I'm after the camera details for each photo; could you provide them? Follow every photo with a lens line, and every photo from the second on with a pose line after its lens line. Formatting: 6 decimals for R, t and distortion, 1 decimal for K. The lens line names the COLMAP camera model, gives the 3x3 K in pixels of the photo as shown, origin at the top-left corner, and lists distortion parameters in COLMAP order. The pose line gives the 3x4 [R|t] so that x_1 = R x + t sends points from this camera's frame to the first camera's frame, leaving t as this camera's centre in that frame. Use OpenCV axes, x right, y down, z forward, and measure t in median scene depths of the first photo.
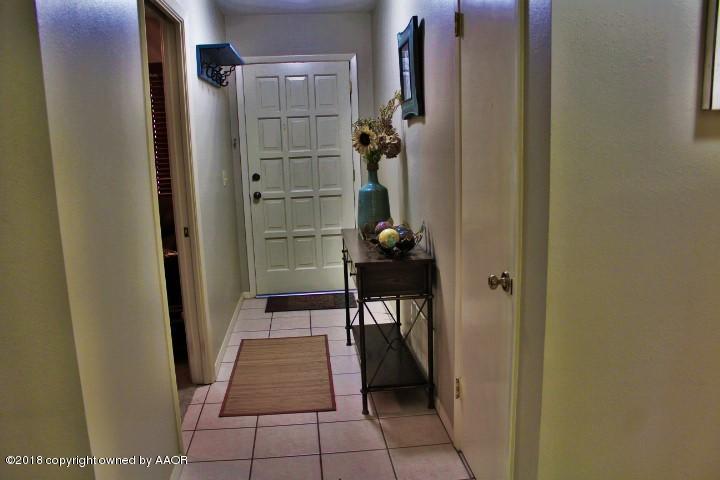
lens RADIAL K [[590.1, 0, 360.0], [0, 590.1, 240.0], [0, 0, 1]] dist [-0.168816, 0.139014]
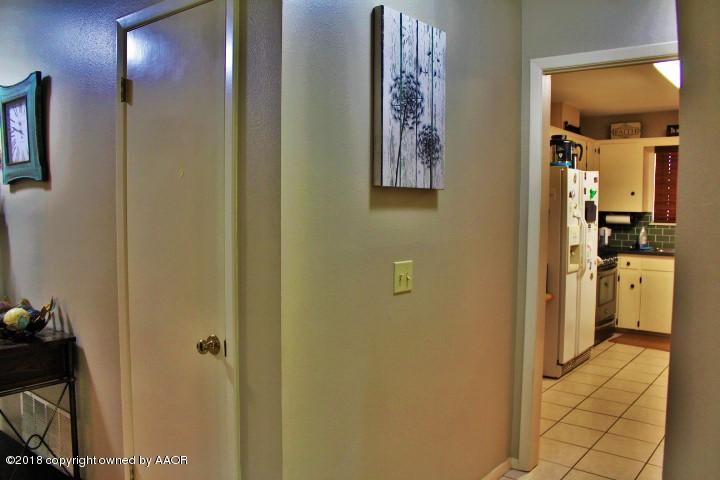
lens RADIAL K [[590.1, 0, 360.0], [0, 590.1, 240.0], [0, 0, 1]] dist [-0.168816, 0.139014]
pose [[0.697969, -0.007765, 0.716086, -0.184505], [0.097108, 0.991731, -0.083898, -0.000140], [-0.709513, 0.128096, 0.692952, 0.054150]]
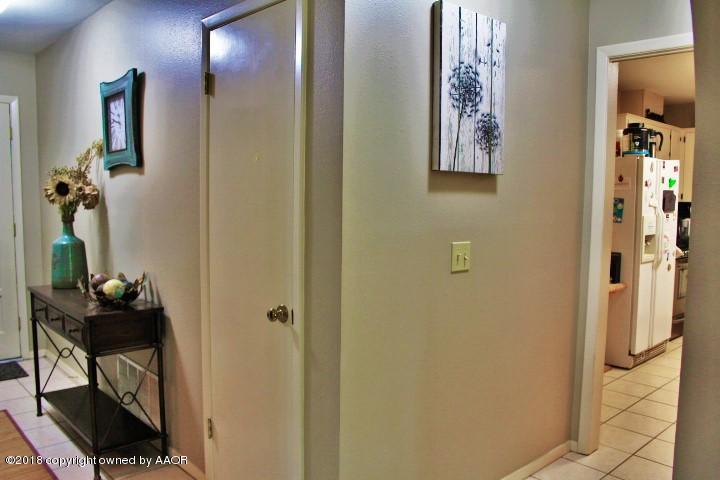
lens RADIAL K [[590.1, 0, 360.0], [0, 590.1, 240.0], [0, 0, 1]] dist [-0.168816, 0.139014]
pose [[0.793888, -0.006421, 0.608030, -0.197424], [0.069637, 0.994325, -0.080423, 0.019621], [-0.604063, 0.106188, 0.789830, -0.001450]]
